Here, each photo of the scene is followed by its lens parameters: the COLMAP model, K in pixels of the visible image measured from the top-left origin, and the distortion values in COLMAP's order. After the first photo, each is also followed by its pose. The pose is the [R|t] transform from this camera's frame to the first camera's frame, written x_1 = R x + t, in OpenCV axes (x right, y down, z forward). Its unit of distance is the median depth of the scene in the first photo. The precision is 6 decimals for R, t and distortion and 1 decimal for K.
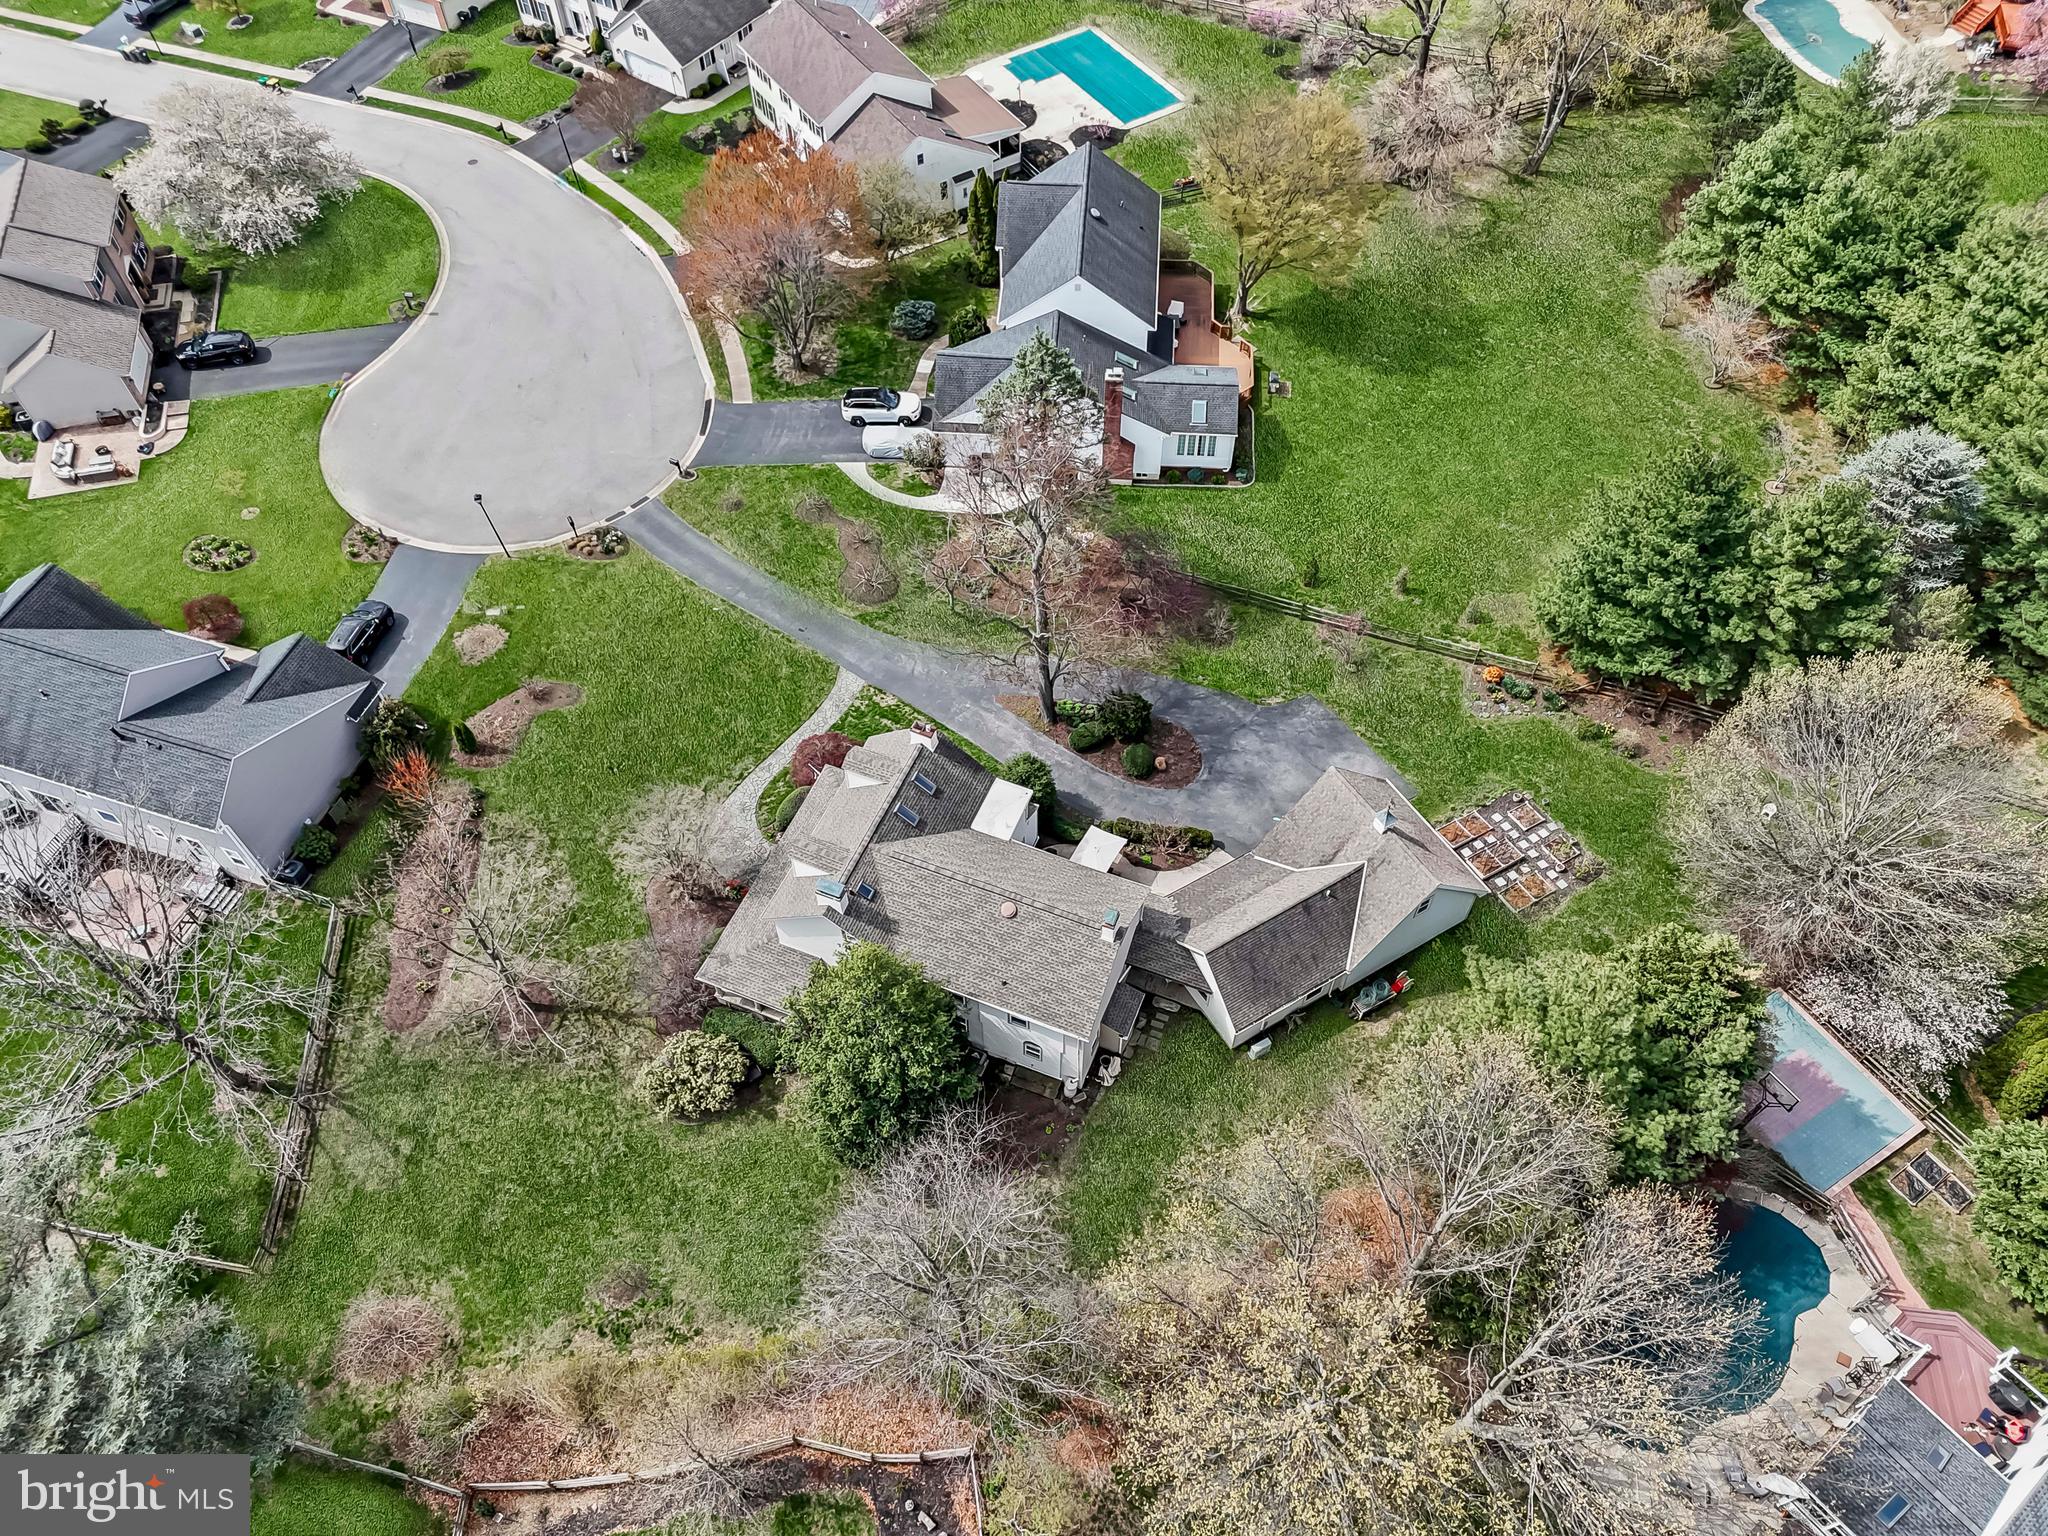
lens RADIAL K [[1463.7, 0, 1015.0], [0, 1463.7, 756.4], [0, 0, 1]] dist [0.092235, -0.087019]
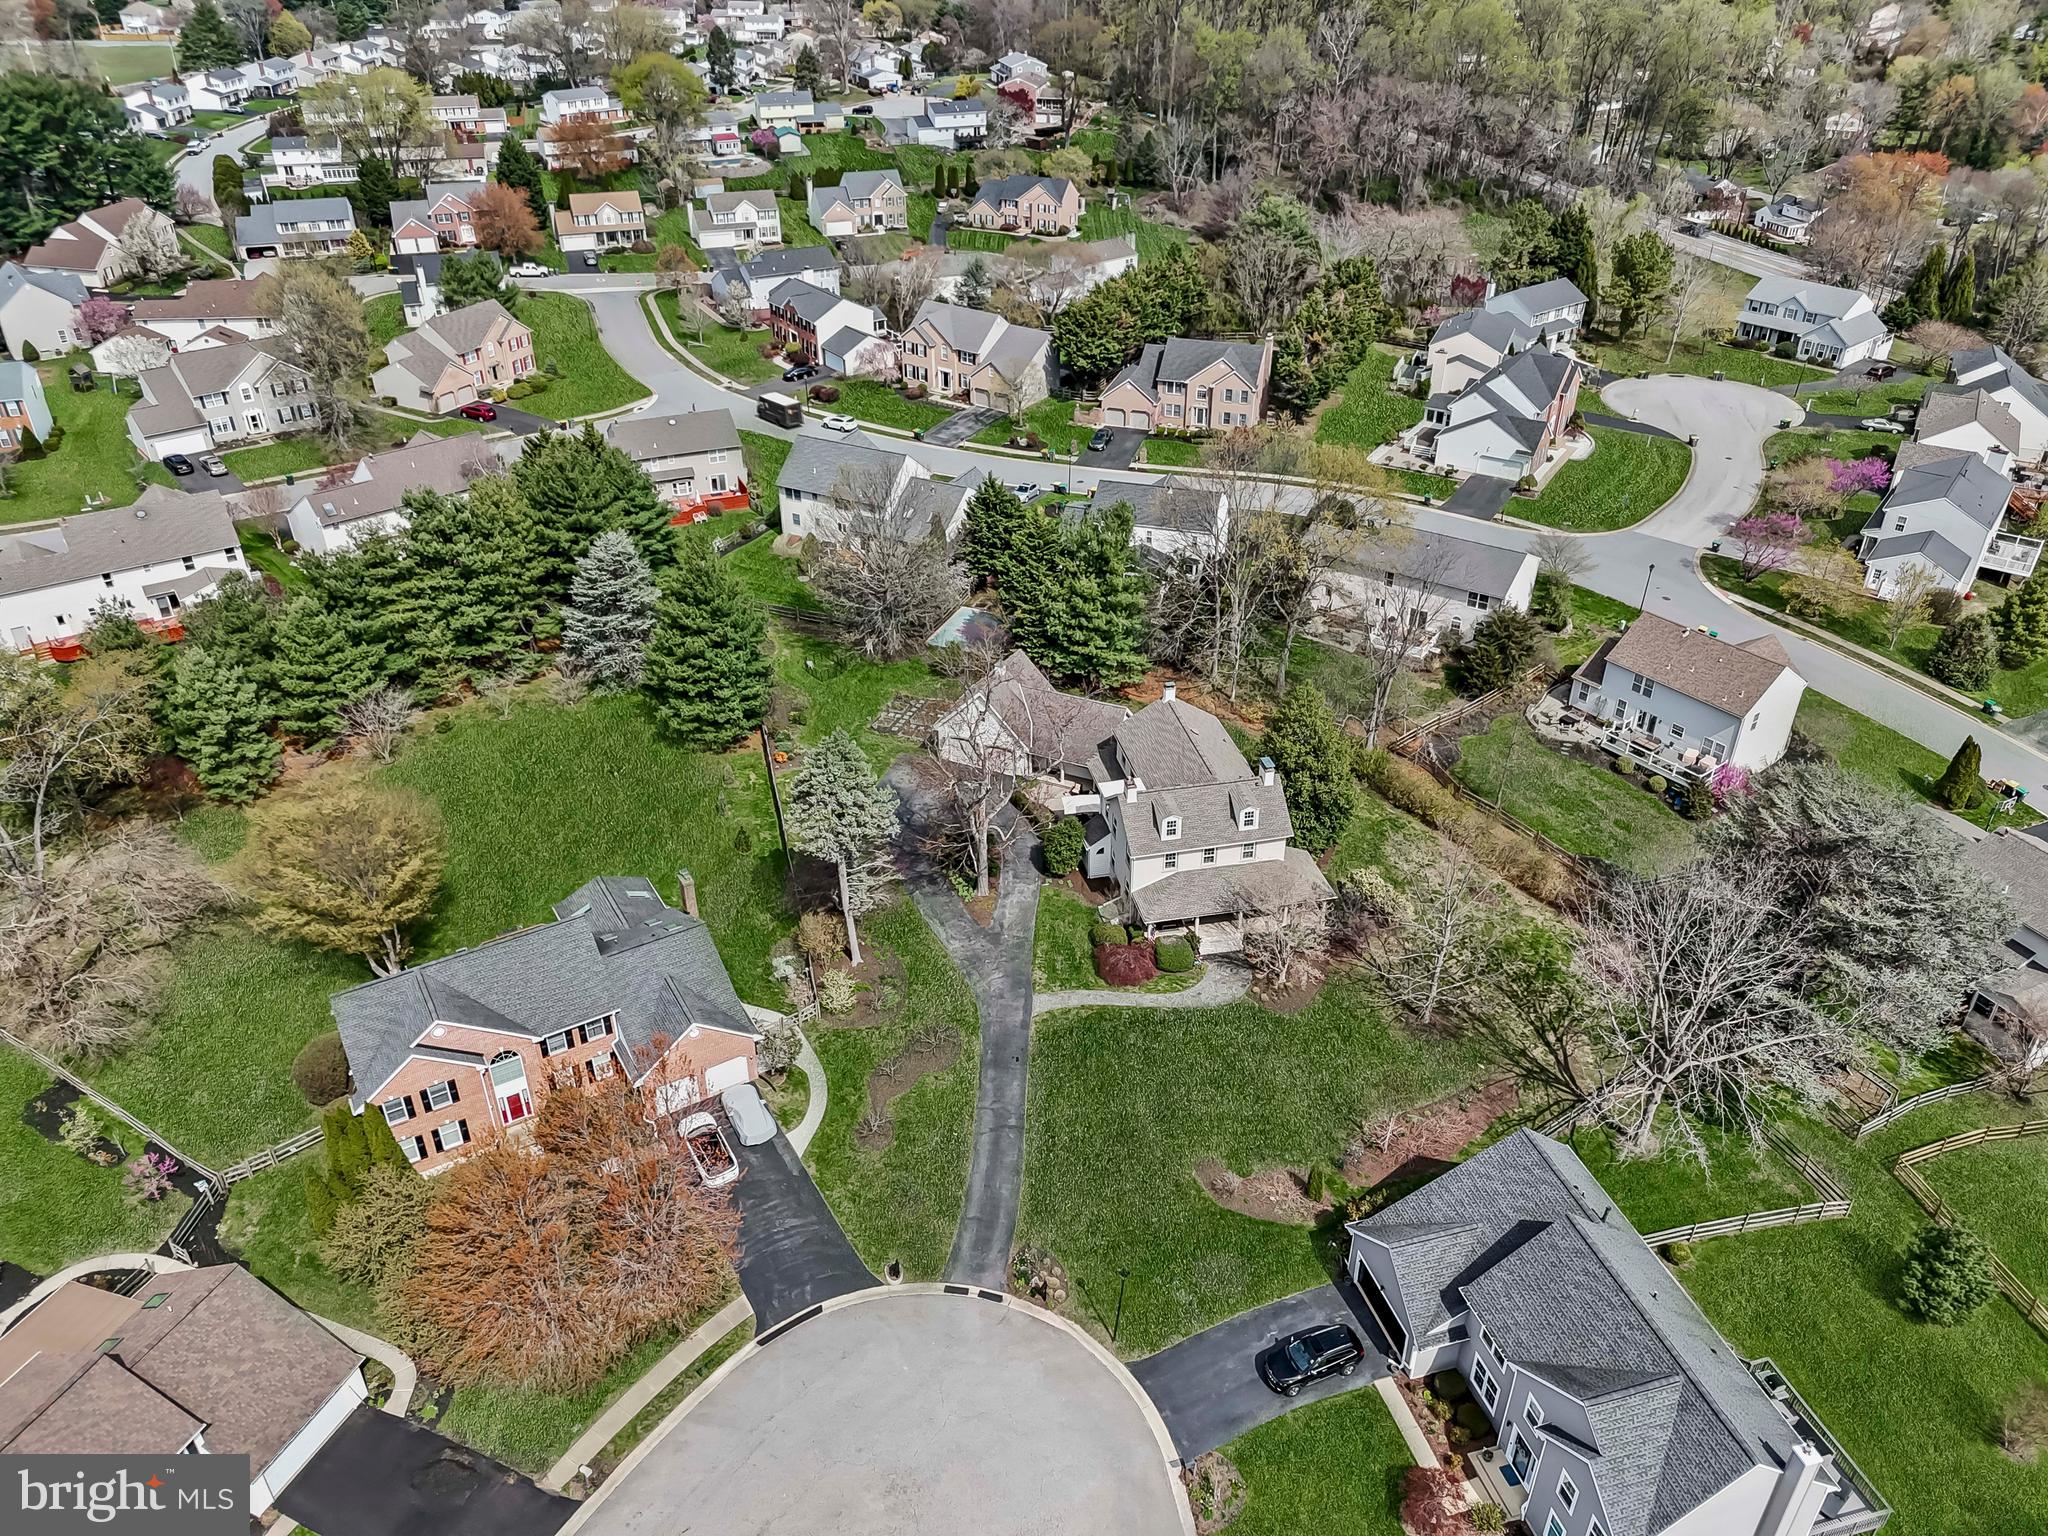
lens RADIAL K [[1463.7, 0, 1015.0], [0, 1463.7, 756.4], [0, 0, 1]] dist [0.092235, -0.087019]
pose [[-0.569936, -0.425939, 0.702673, -0.883779], [0.672629, 0.249336, 0.696708, -0.975183], [-0.471957, 0.869717, 0.144393, 0.733099]]
